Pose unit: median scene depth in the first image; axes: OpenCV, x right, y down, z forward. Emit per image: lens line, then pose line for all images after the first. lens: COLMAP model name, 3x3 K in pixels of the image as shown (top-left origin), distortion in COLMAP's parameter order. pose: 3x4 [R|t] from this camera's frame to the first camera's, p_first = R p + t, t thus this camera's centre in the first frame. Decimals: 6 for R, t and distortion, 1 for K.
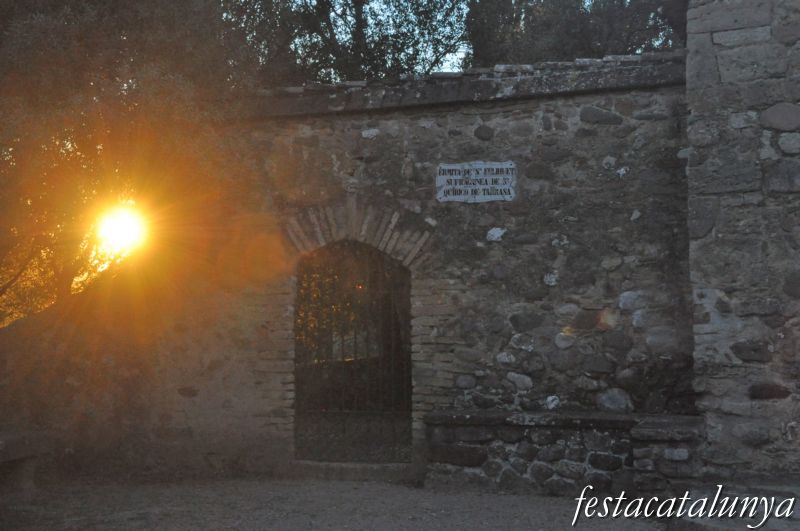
lens RADIAL K [[1444.0, 0, 390.8], [0, 1444.0, 291.2], [0, 0, 1]] dist [0.328935, 0.000000]
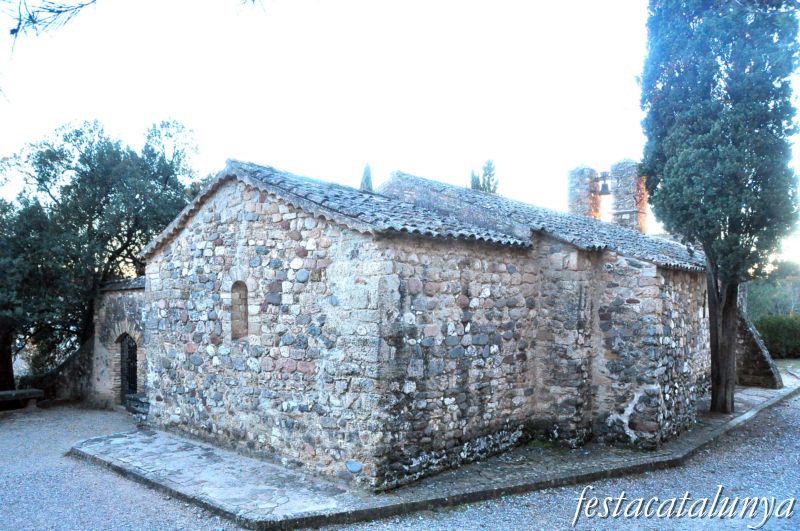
lens RADIAL K [[633.3, 0, 391.9], [0, 633.3, 279.3], [0, 0, 1]] dist [-0.135343, 0.068576]
pose [[0.929295, -0.003838, -0.369318, 0.977397], [-0.006088, 0.999651, -0.025707, -0.119272], [0.369287, 0.026138, 0.928948, 0.030035]]
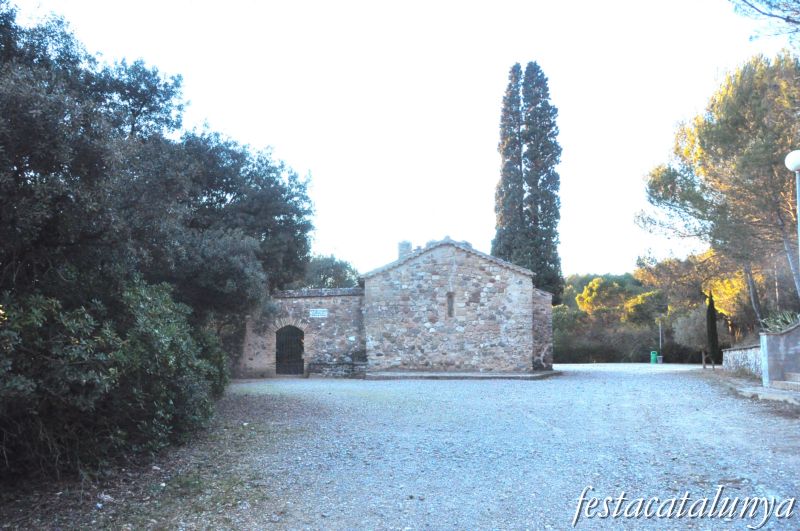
lens RADIAL K [[633.3, 0, 396.8], [0, 633.3, 268.2], [0, 0, 1]] dist [-0.135343, 0.068576]
pose [[0.940402, 0.044371, 0.337157, -0.404809], [0.000637, 0.991219, -0.132227, 0.051479], [-0.340064, 0.124561, 0.932116, -1.022341]]
